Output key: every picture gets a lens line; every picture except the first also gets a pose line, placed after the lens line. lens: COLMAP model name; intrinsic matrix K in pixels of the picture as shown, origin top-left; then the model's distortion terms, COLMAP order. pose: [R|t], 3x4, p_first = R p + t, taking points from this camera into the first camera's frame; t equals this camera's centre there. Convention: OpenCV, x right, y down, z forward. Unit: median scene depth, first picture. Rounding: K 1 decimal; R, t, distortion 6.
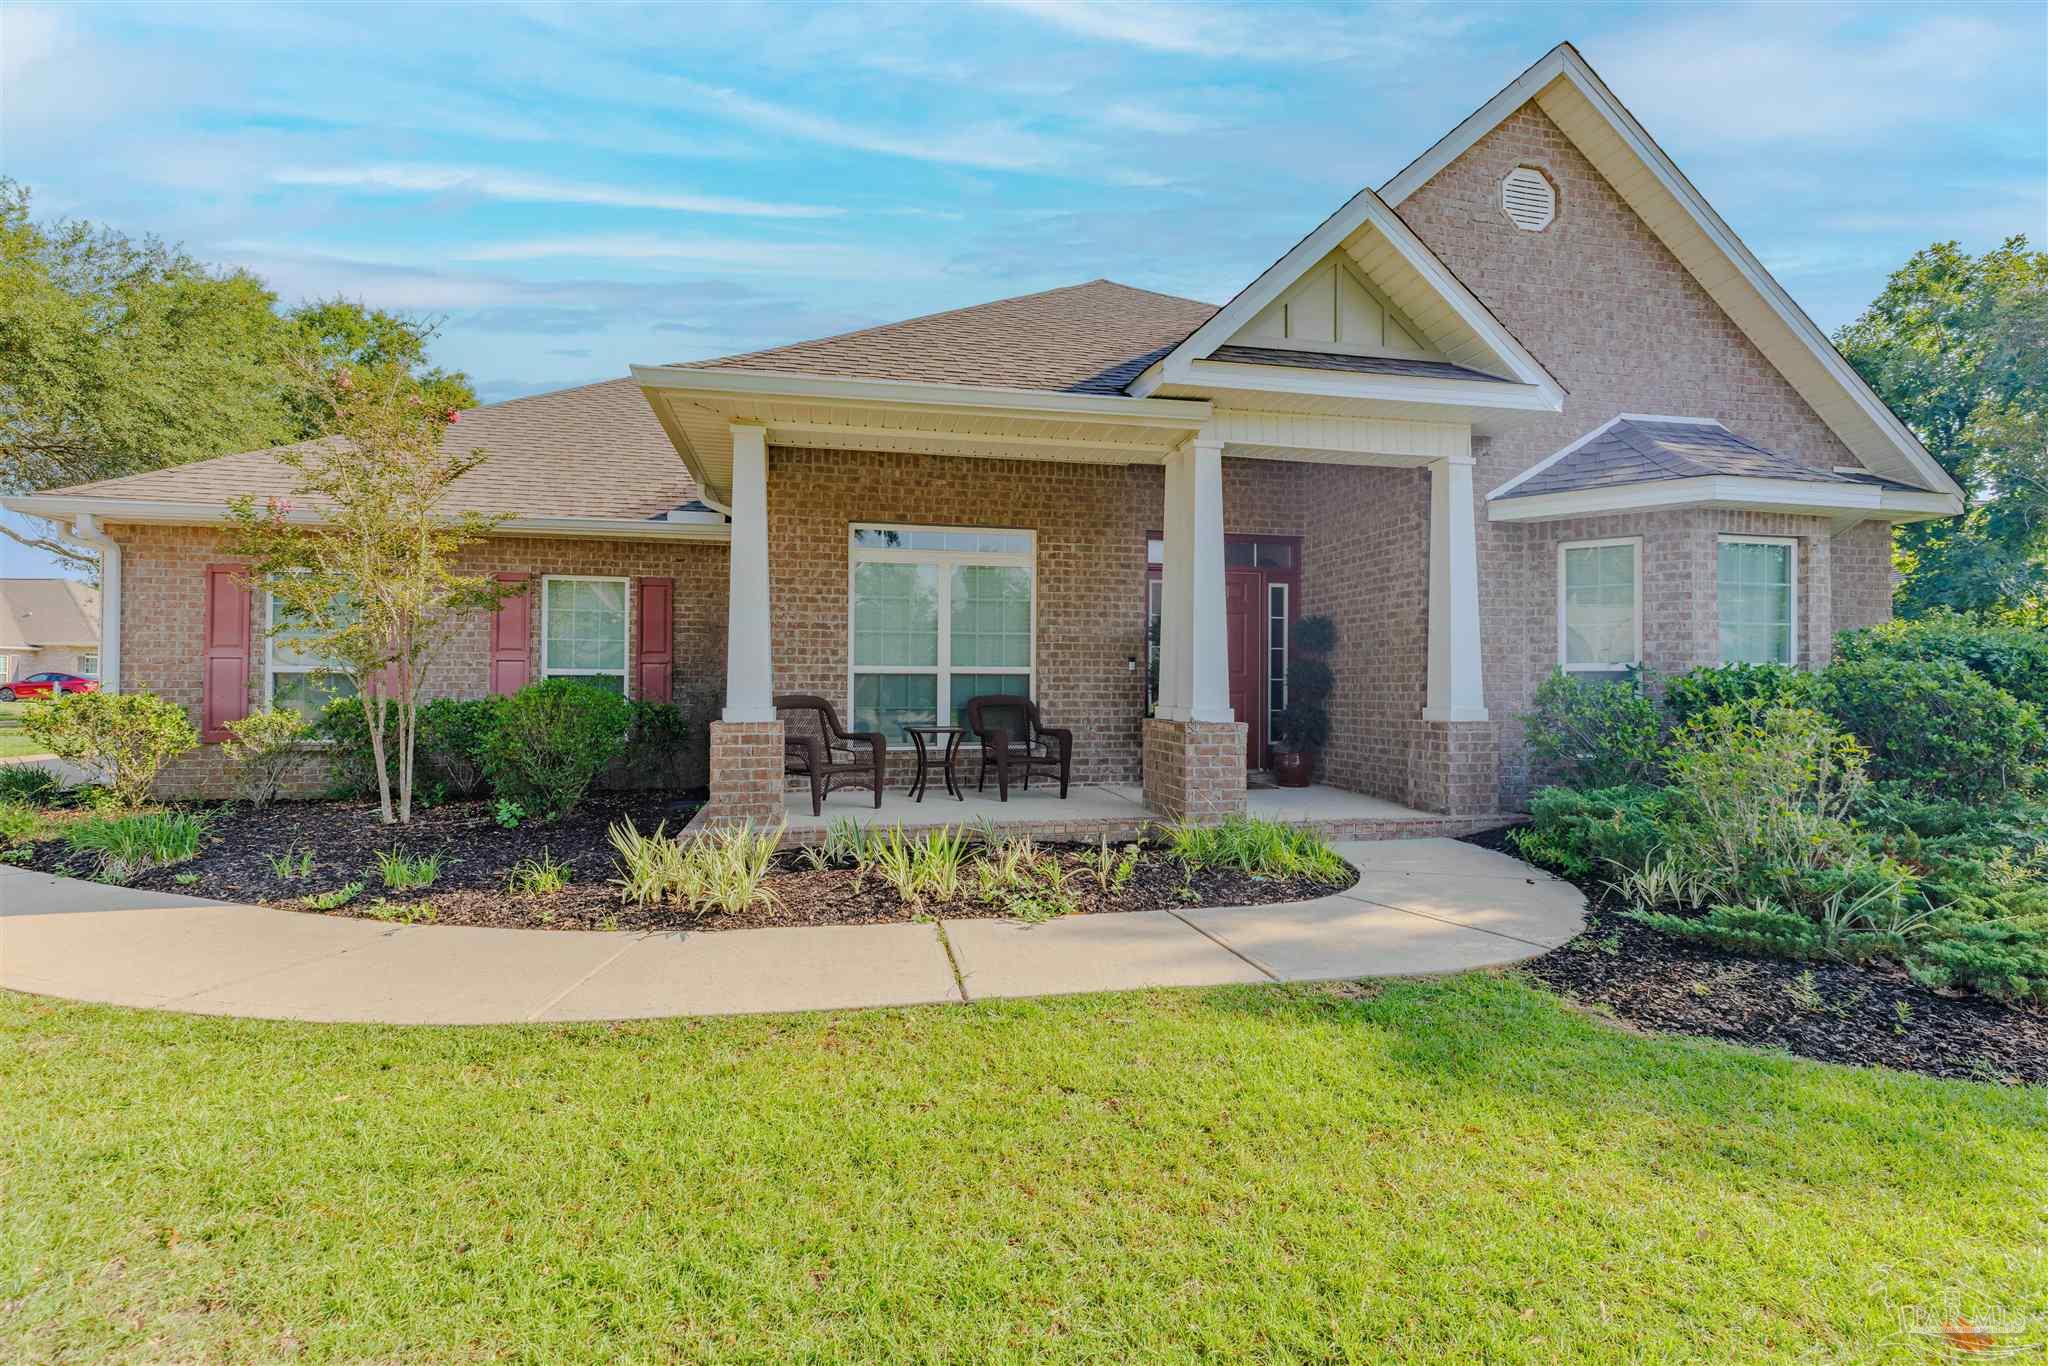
lens RADIAL K [[913.0, 0, 1028.0], [0, 913.0, 683.7], [0, 0, 1]] dist [0.003999, -0.000259]
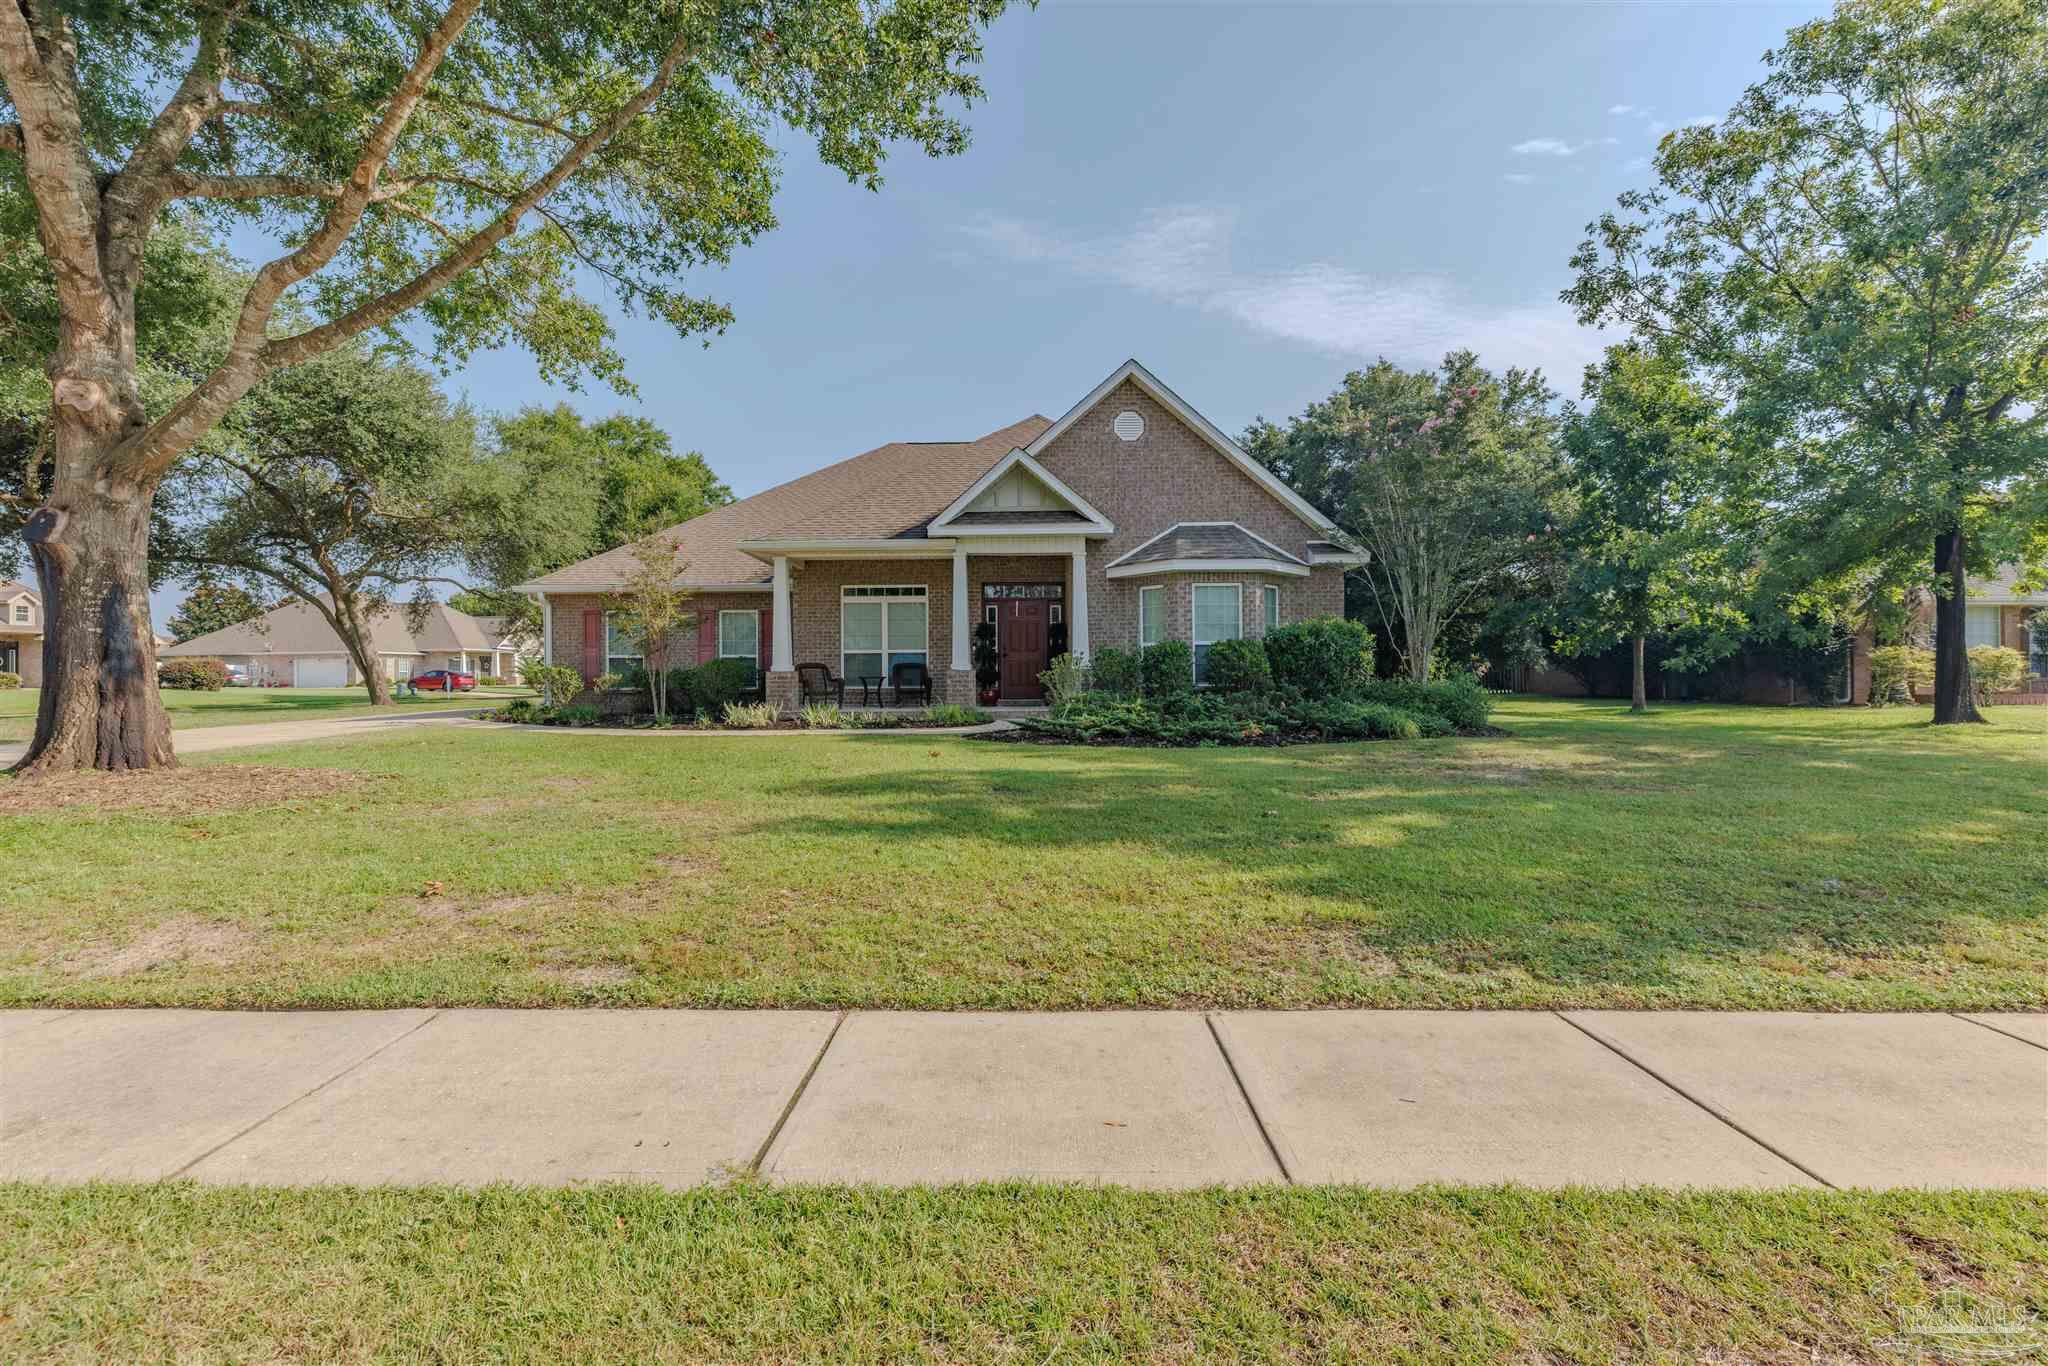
lens RADIAL K [[913.0, 0, 1031.9], [0, 913.0, 685.0], [0, 0, 1]] dist [0.003999, -0.000259]
pose [[0.977721, -0.009673, -0.209687, 0.767936], [0.011585, 0.999902, 0.007889, 0.056268], [0.209591, -0.010142, 0.977737, -1.138709]]
